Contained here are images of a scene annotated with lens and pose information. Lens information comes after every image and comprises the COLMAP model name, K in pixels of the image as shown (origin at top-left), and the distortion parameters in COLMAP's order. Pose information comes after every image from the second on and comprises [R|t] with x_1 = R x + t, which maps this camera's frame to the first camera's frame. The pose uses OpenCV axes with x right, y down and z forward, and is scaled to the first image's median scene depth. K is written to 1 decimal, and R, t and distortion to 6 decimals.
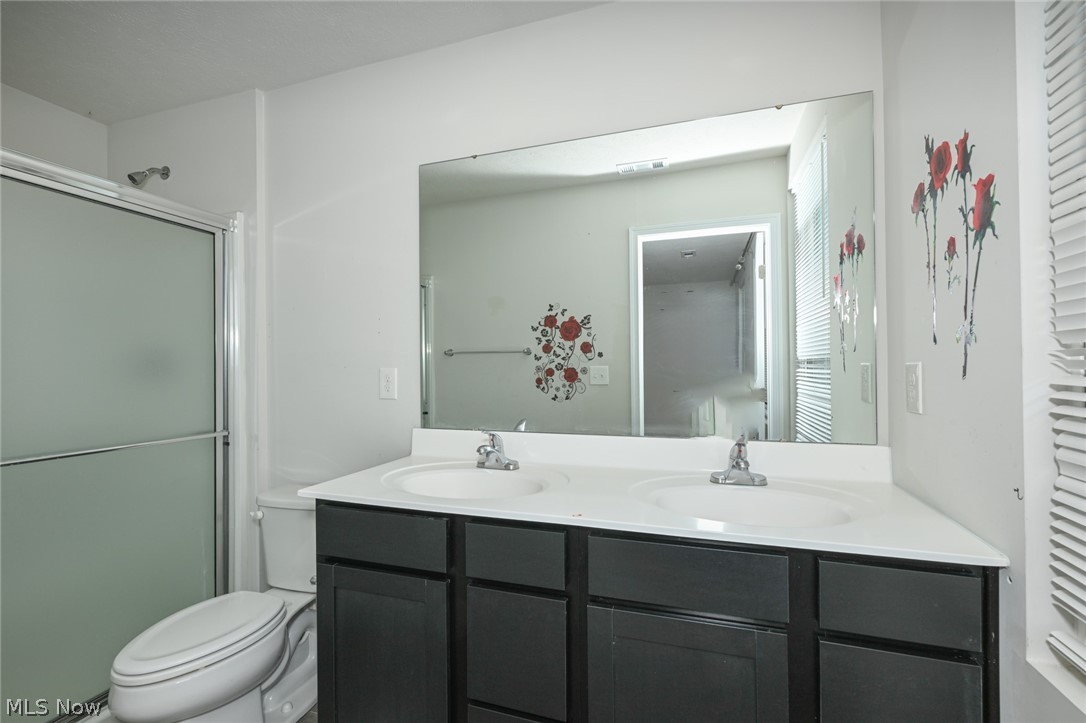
lens RADIAL K [[478.6, 0, 538.4], [0, 478.6, 361.4], [0, 0, 1]] dist [-0.008732, -0.000020]
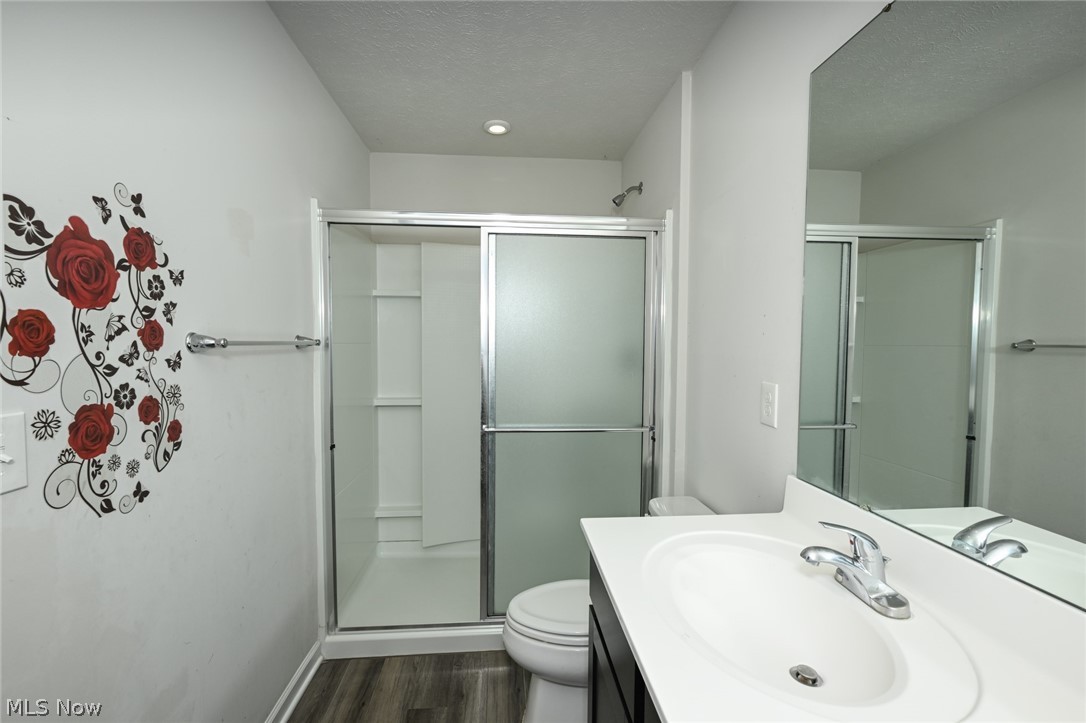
lens RADIAL K [[478.6, 0, 538.4], [0, 478.6, 361.4], [0, 0, 1]] dist [-0.008732, -0.000020]
pose [[0.388411, 0.047949, -0.920238, 0.250520], [0.003539, 0.998560, 0.053524, -0.067913], [0.921479, -0.024046, 0.387682, 0.459131]]
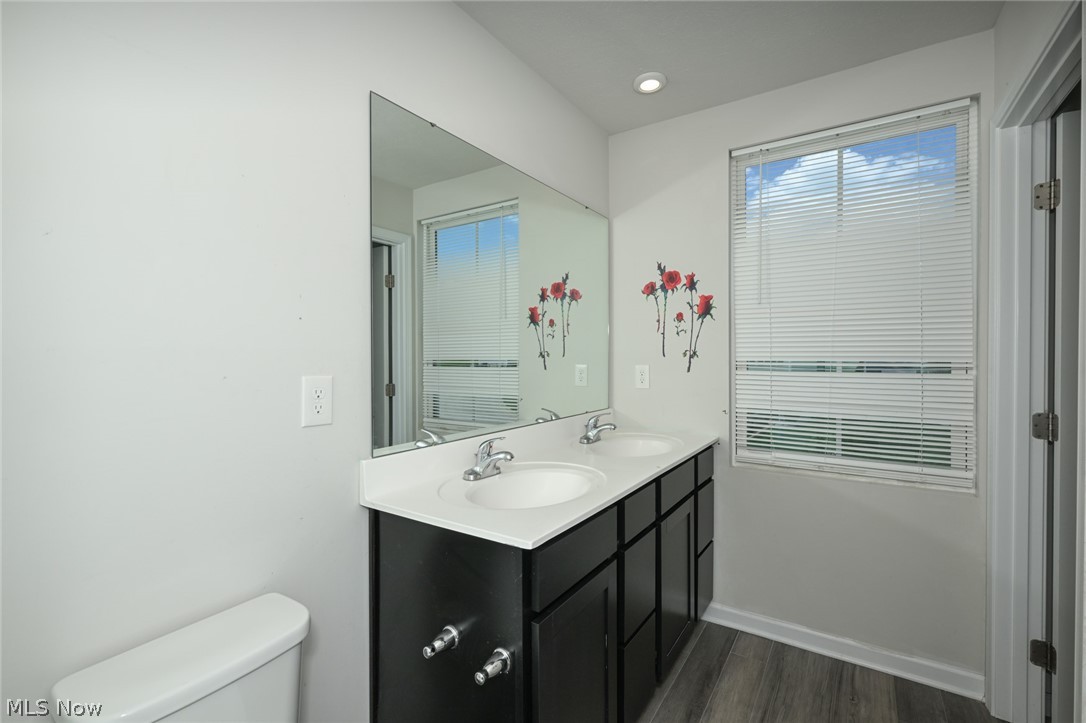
lens RADIAL K [[478.6, 0, 538.4], [0, 478.6, 361.4], [0, 0, 1]] dist [-0.008732, -0.000020]
pose [[0.258890, -0.005158, 0.965893, -0.987482], [-0.012139, 0.999889, 0.008593, -0.016343], [-0.965831, -0.013950, 0.258798, 0.634922]]
